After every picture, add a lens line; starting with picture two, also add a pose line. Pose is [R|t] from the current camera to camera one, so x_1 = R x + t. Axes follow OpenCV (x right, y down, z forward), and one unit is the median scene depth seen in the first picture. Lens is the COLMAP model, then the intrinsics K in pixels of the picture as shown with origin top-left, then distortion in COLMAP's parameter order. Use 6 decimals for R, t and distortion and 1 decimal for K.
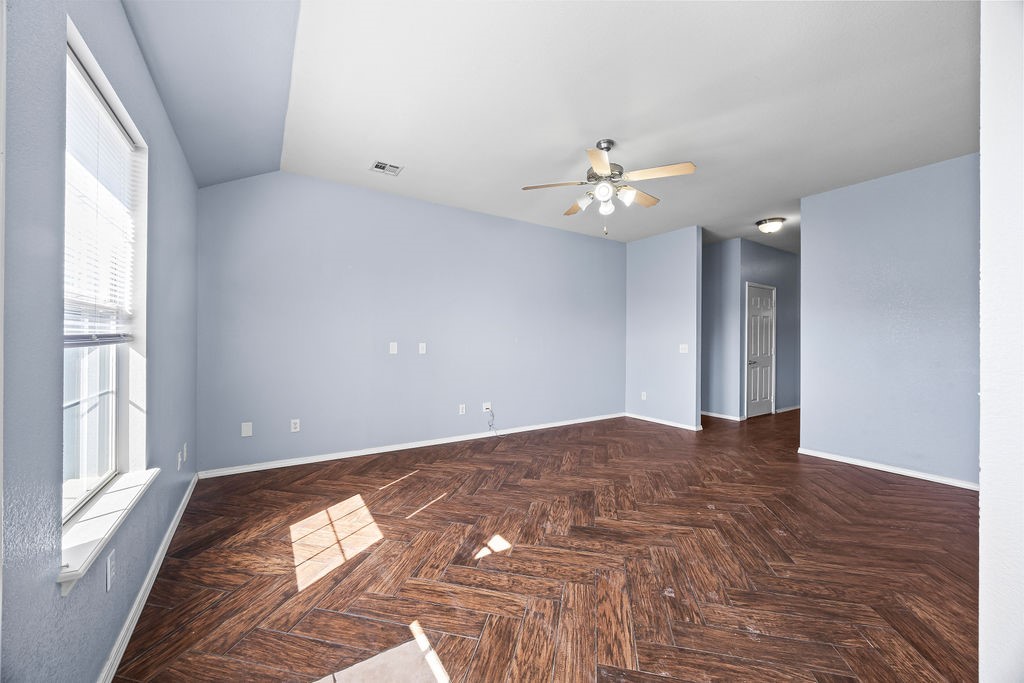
lens RADIAL K [[385.1, 0, 506.8], [0, 385.1, 339.2], [0, 0, 1]] dist [-0.005093, 0.000217]
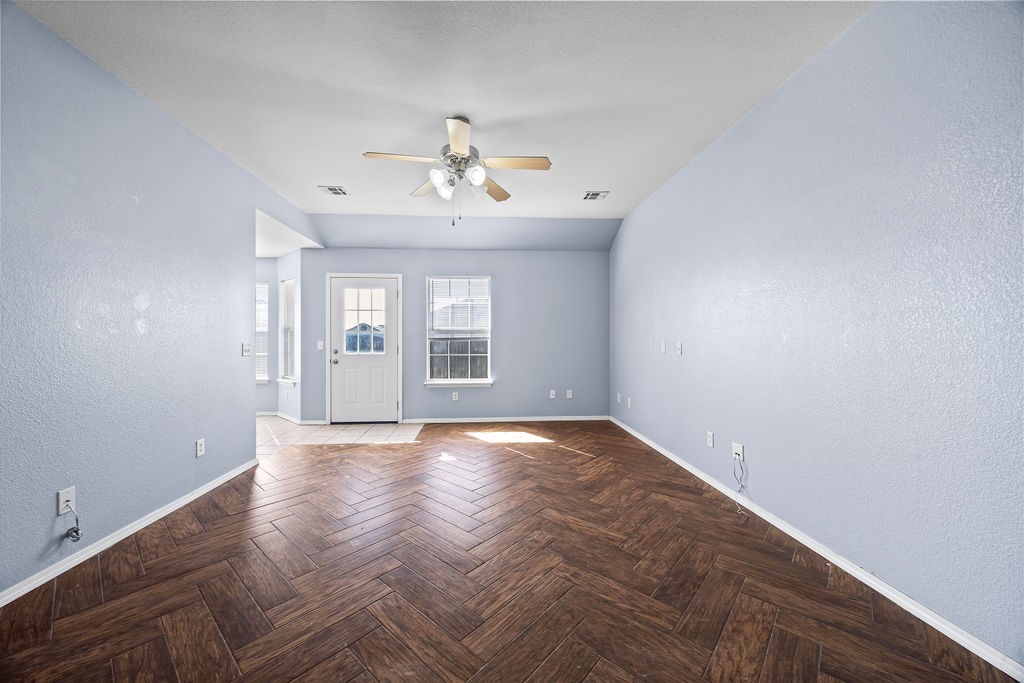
lens RADIAL K [[388.2, 0, 508.7], [0, 388.2, 339.3], [0, 0, 1]] dist [-0.001395, -0.000019]
pose [[-0.480740, -0.003833, -0.876855, 1.339659], [-0.000156, 0.999991, -0.004285, 0.015154], [0.876863, -0.001923, -0.480736, 2.051290]]
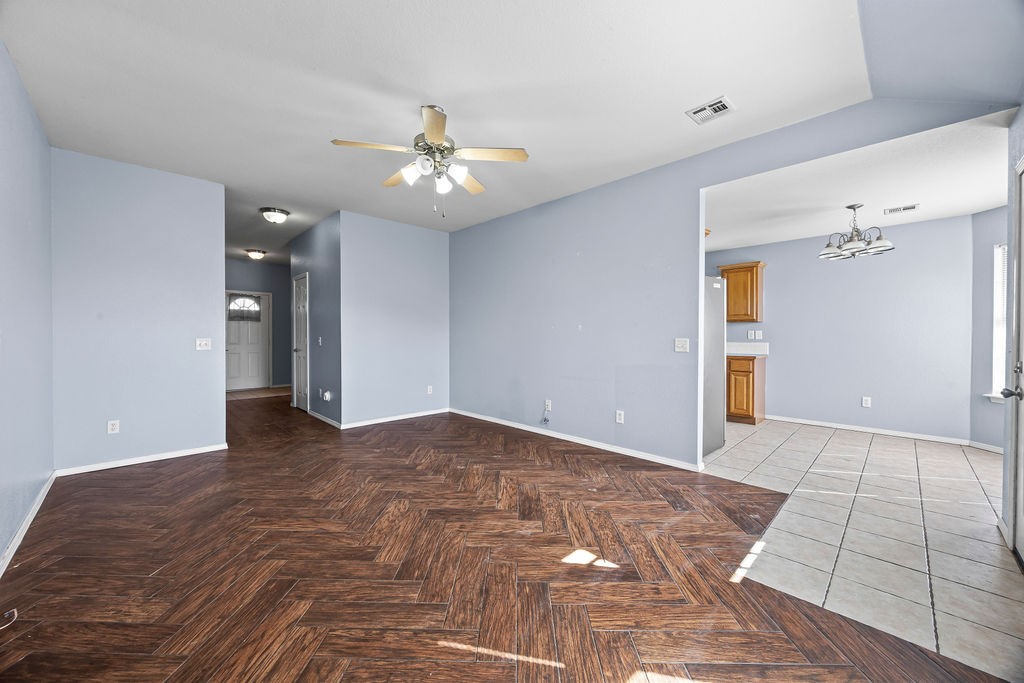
lens RADIAL K [[385.1, 0, 506.8], [0, 385.1, 339.2], [0, 0, 1]] dist [-0.005093, 0.000217]
pose [[-0.193895, -0.020137, 0.980816, -0.867834], [-0.002224, 0.999796, 0.020087, -0.003568], [-0.981020, 0.001713, -0.193901, 1.340939]]
